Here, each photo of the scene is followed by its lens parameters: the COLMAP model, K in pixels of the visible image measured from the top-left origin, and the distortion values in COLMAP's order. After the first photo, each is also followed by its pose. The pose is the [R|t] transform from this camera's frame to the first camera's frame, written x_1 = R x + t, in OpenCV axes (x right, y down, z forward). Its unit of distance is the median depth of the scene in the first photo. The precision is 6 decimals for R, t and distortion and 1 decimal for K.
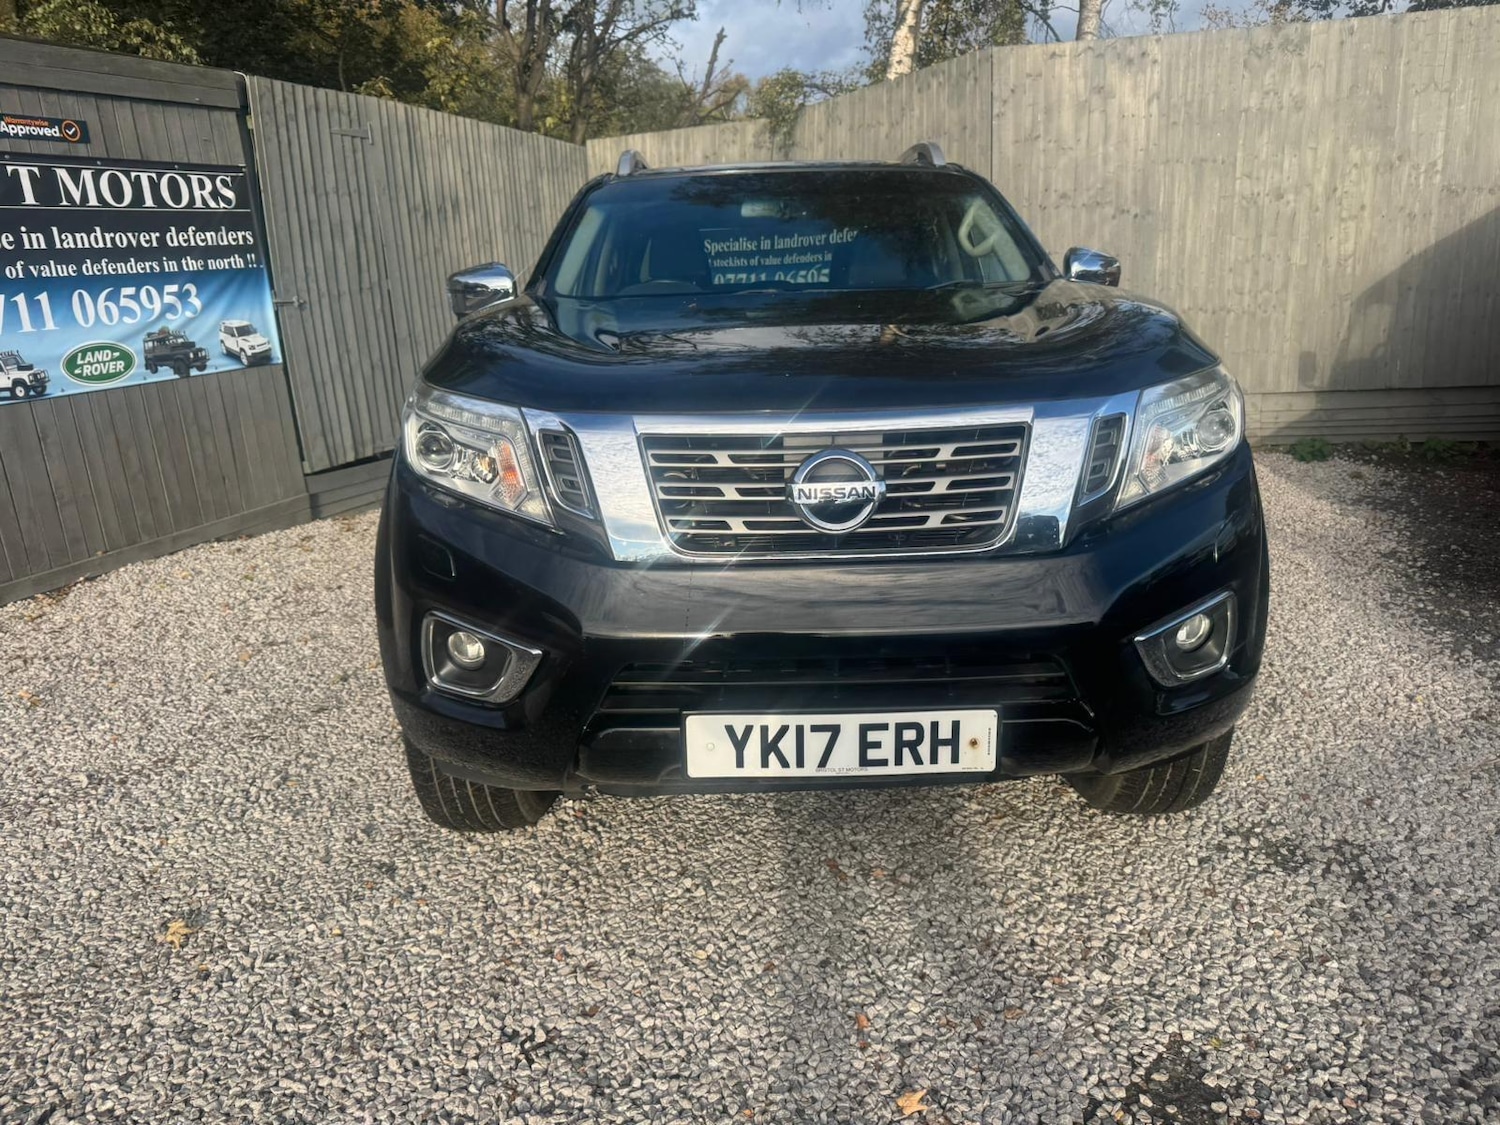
lens RADIAL K [[1068.4, 0, 743.0], [0, 1068.4, 540.9], [0, 0, 1]] dist [0.008793, -0.008171]
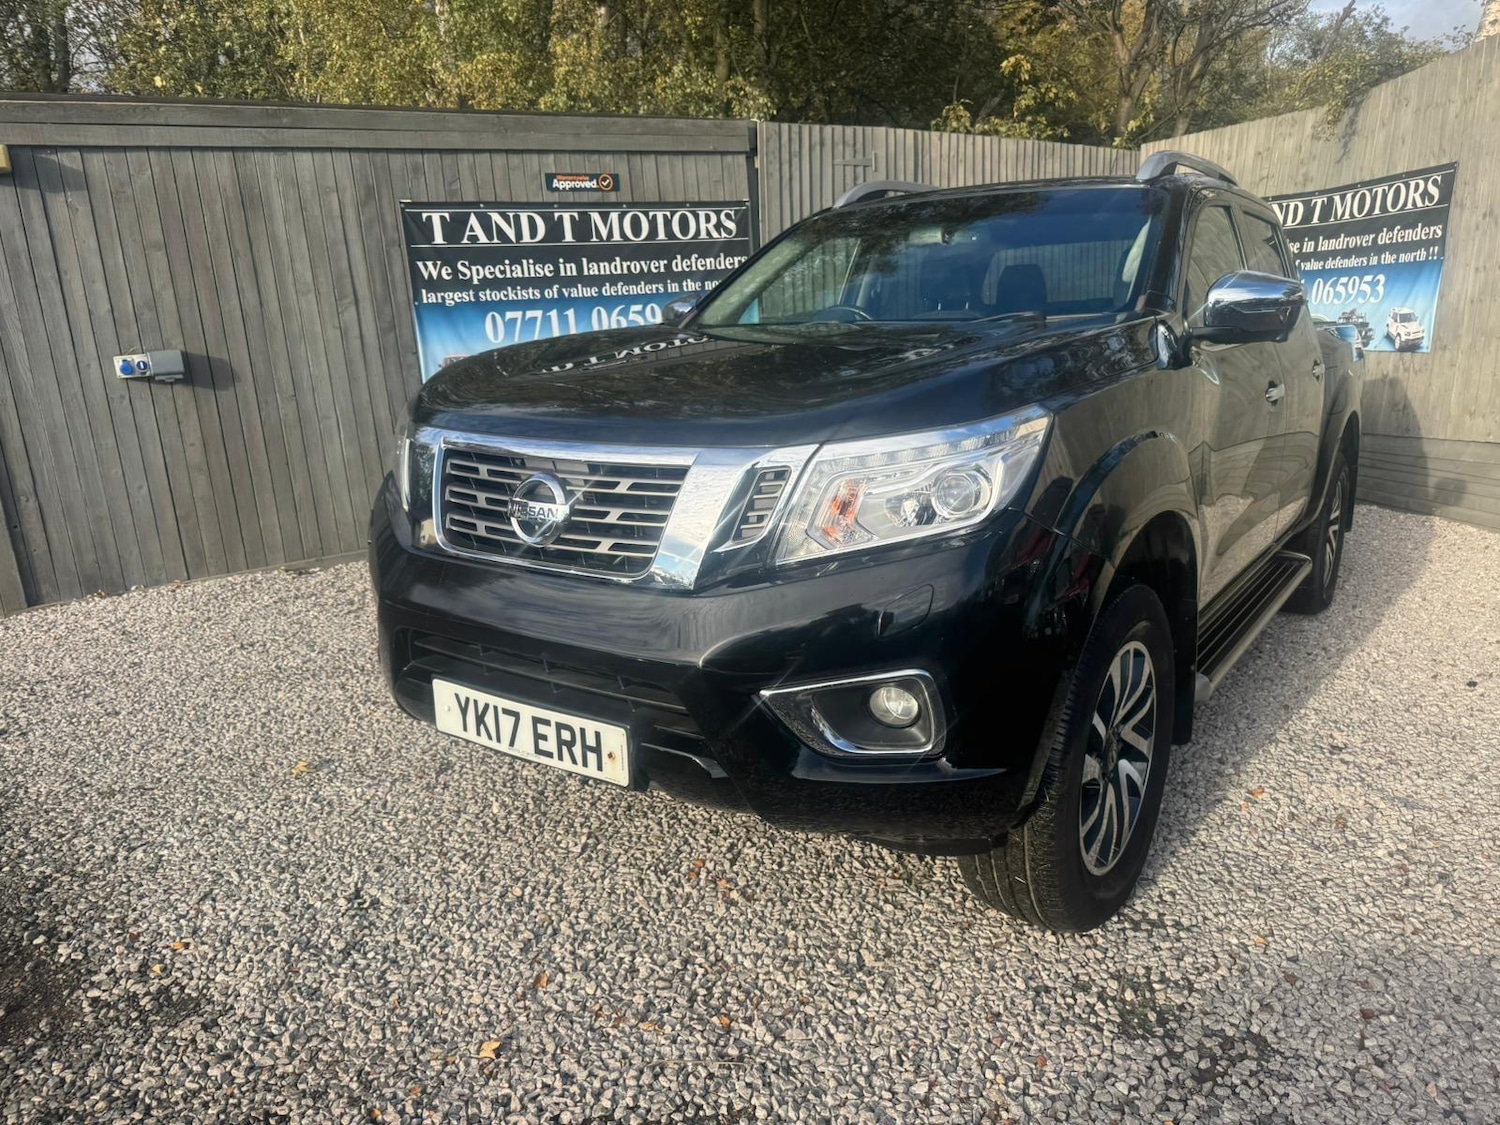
lens RADIAL K [[1050.1, 0, 763.6], [0, 1050.1, 557.7], [0, 0, 1]] dist [0.055907, -0.072154]
pose [[0.820813, 0.138348, -0.554189, 0.302716], [-0.131834, 0.989914, 0.051862, -0.028430], [0.555775, 0.030492, 0.830773, 0.066783]]
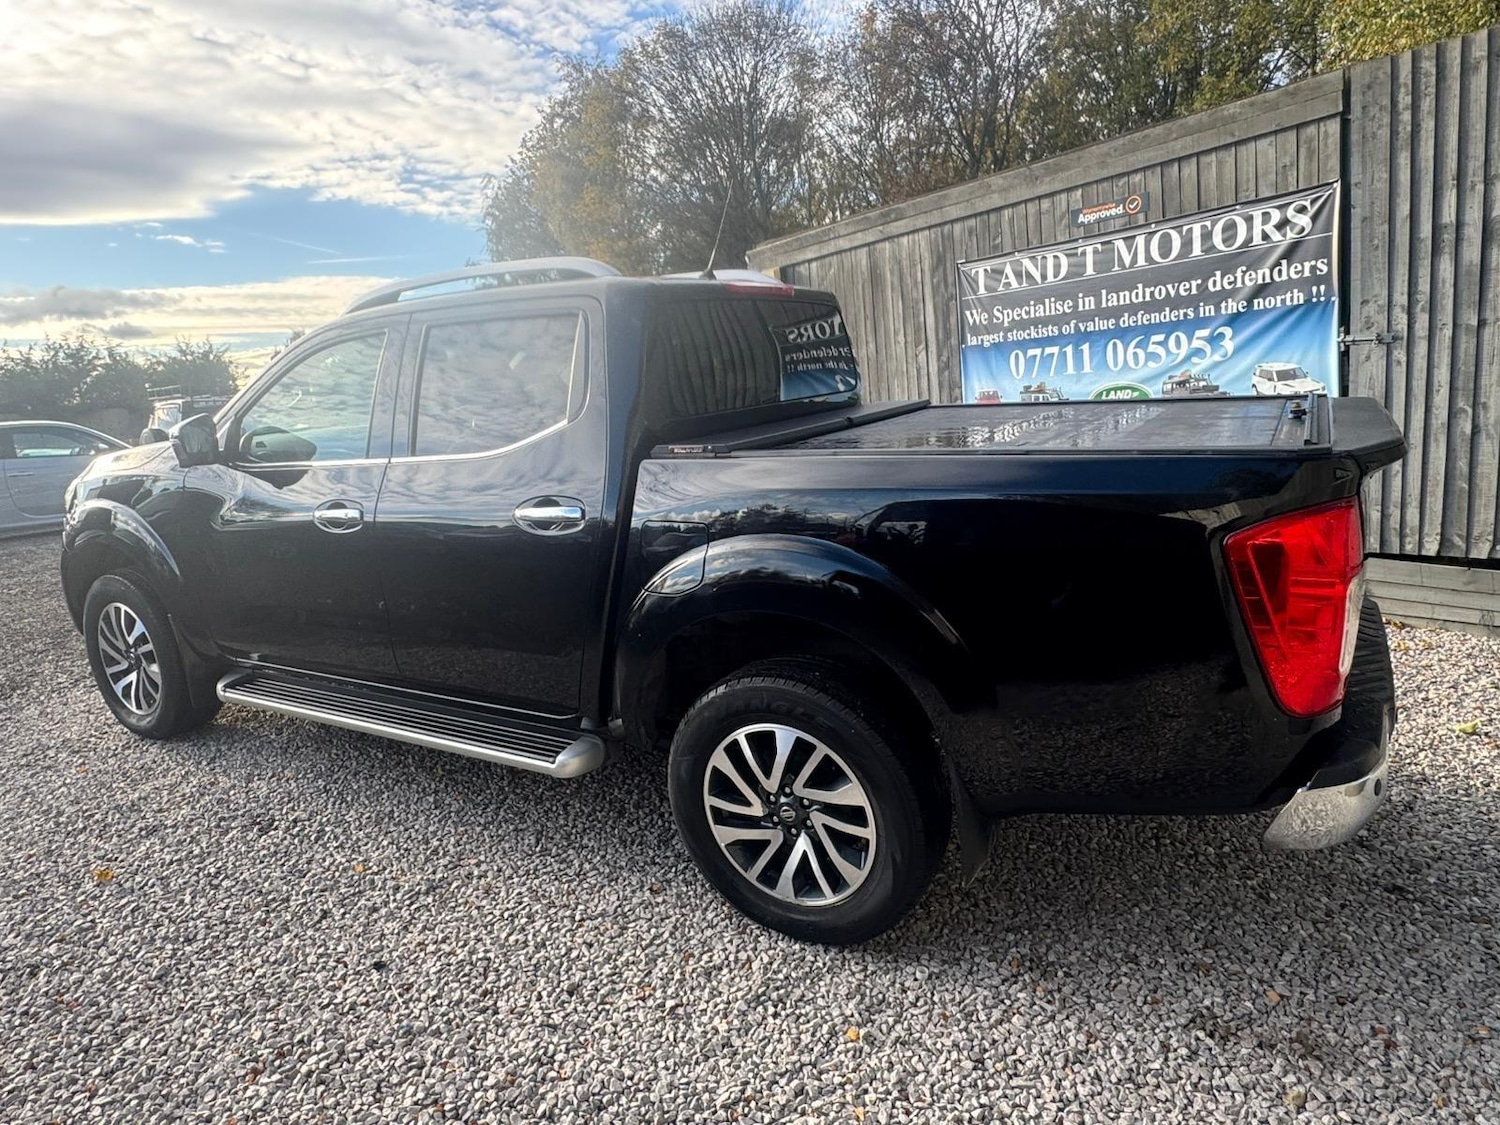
lens RADIAL K [[943.8, 0, 750.0], [0, 943.8, 562.5], [0, 0, 1]] dist [-0.003813, 0.000000]
pose [[-0.488047, 0.244586, -0.837847, 0.564151], [-0.111454, 0.934612, 0.337755, -0.327073], [0.865672, 0.258222, -0.428874, 1.216742]]
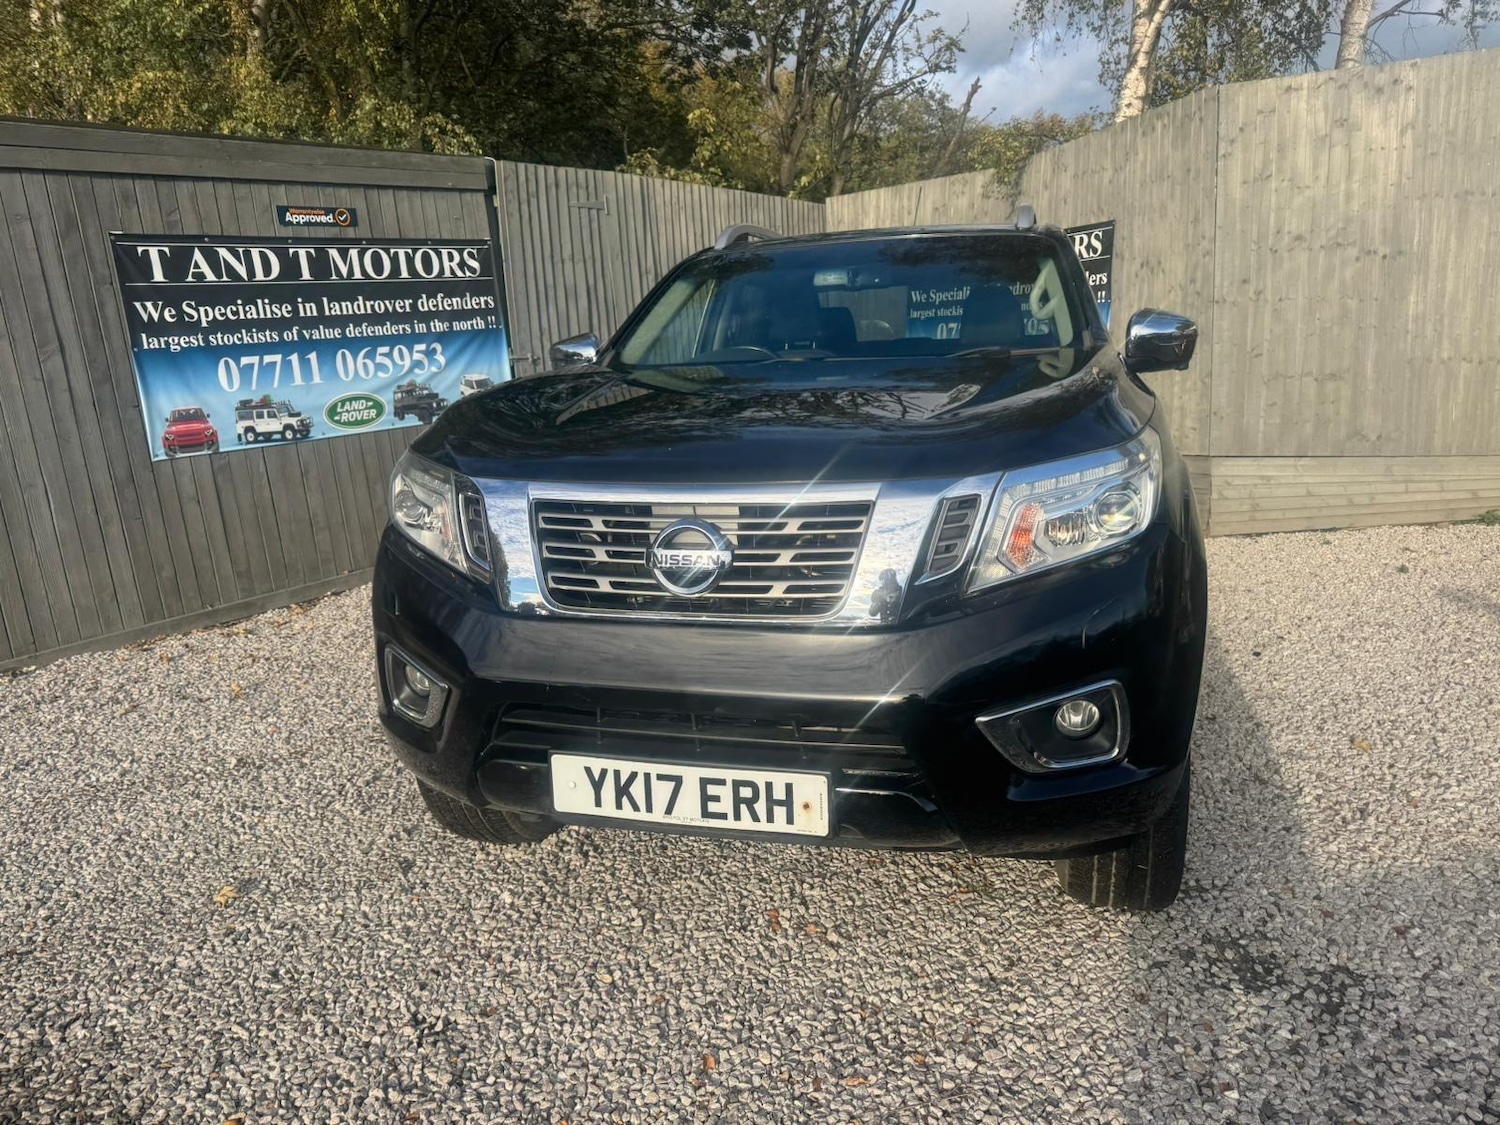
lens RADIAL K [[1059.2, 0, 743.6], [0, 1059.2, 550.8], [0, 0, 1]] dist [0.029371, -0.030576]
pose [[0.961373, 0.045568, -0.271451, 0.142714], [-0.053288, 0.998356, -0.021132, -0.011476], [0.270042, 0.034780, 0.962220, -0.005351]]
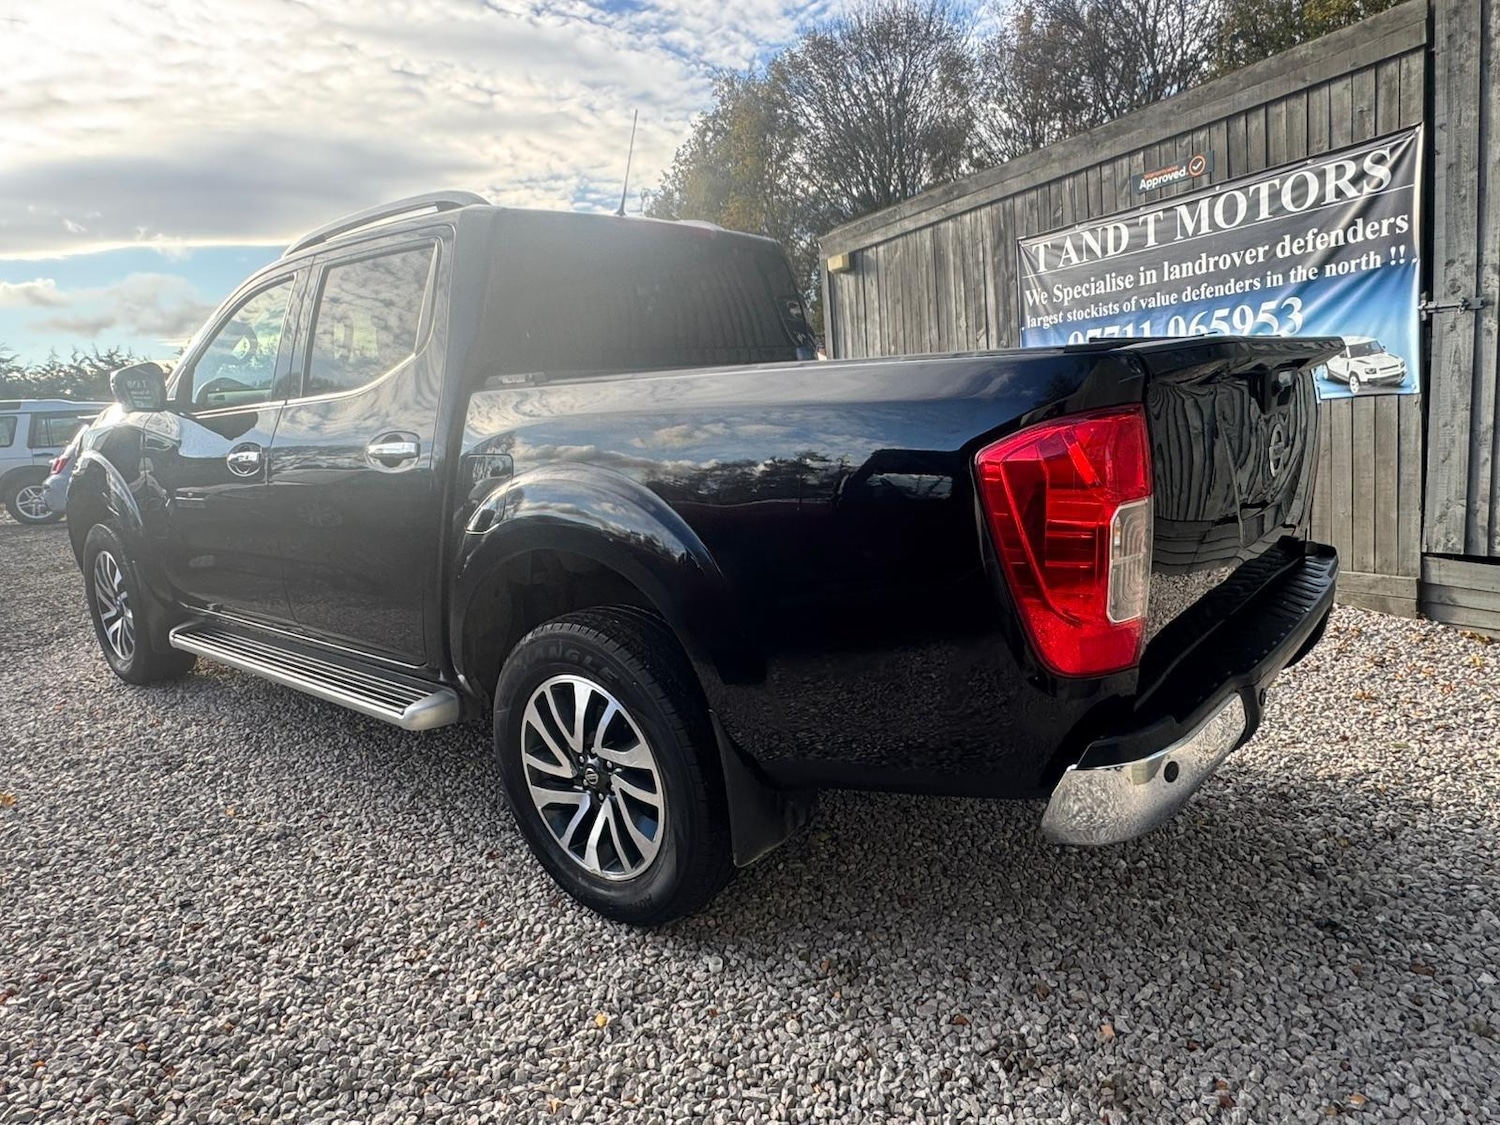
lens RADIAL K [[945.8, 0, 767.6], [0, 945.8, 563.6], [0, 0, 1]] dist [-0.004724, 0.000606]
pose [[-0.613282, 0.211839, -0.760927, 0.449922], [-0.097905, 0.935547, 0.339361, -0.297484], [0.783773, 0.282622, -0.553014, 1.335361]]
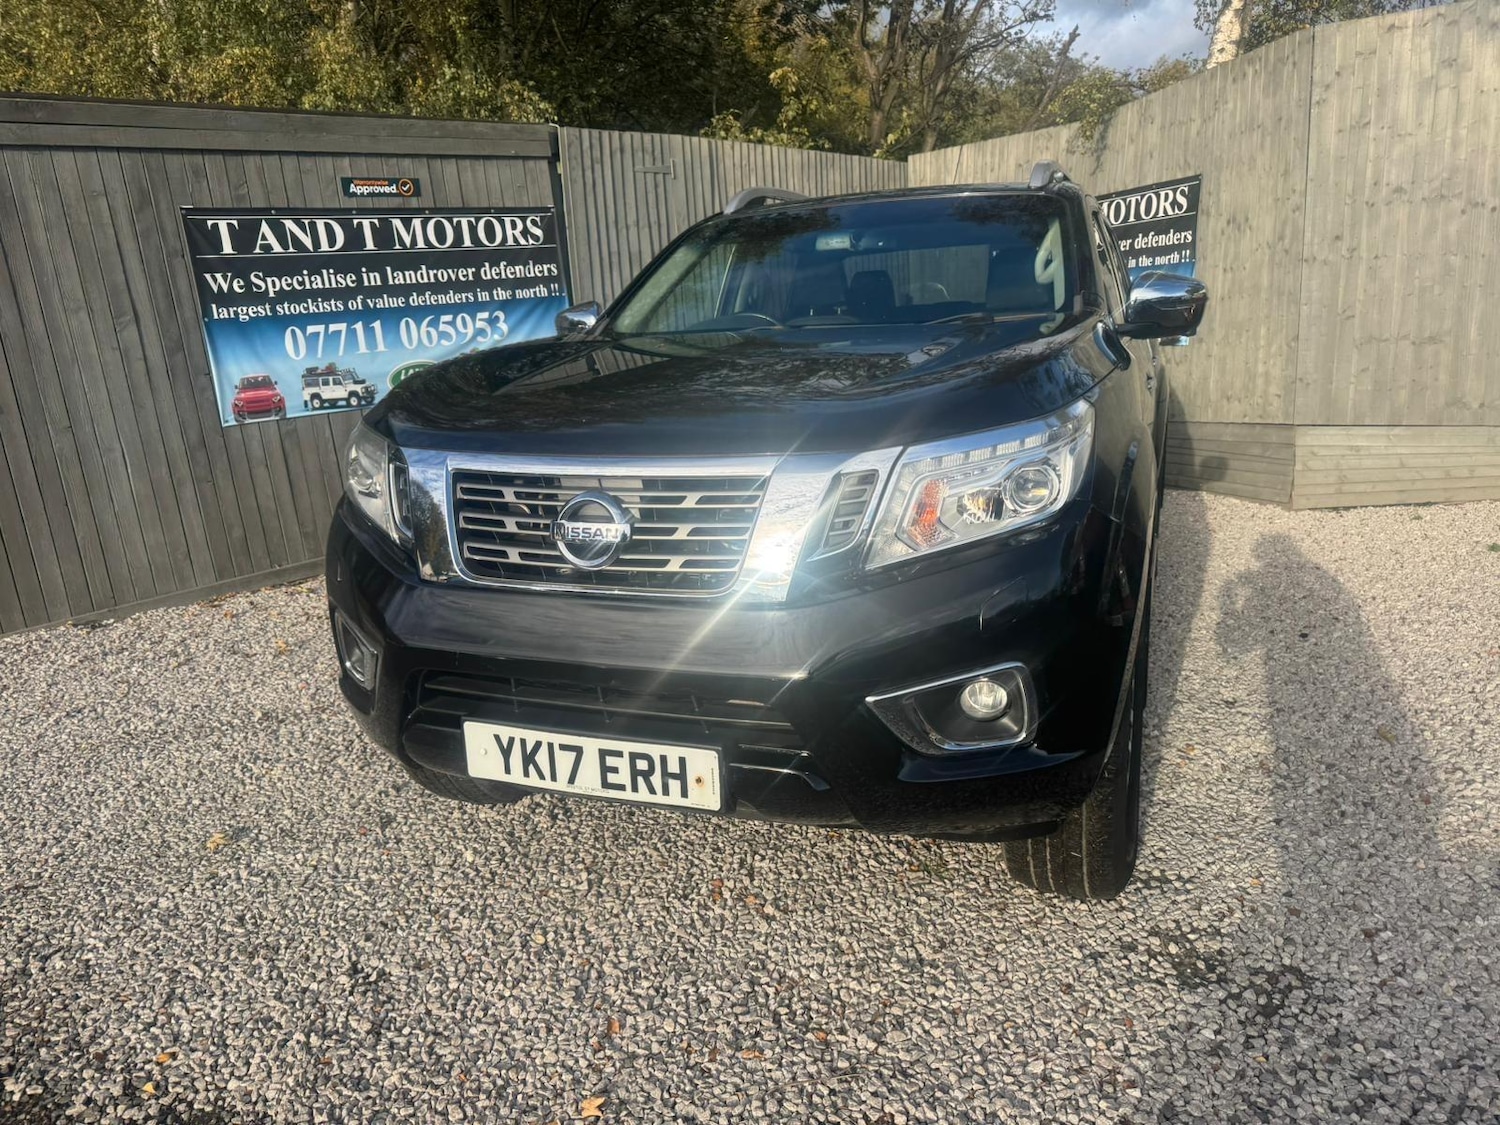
lens RADIAL K [[1057.2, 0, 746.3], [0, 1057.2, 553.0], [0, 0, 1]] dist [0.035721, -0.039497]
pose [[0.928384, 0.069916, -0.364985, 0.207304], [-0.067467, 0.997531, 0.019476, -0.018451], [0.365446, 0.006543, 0.930809, 0.020145]]
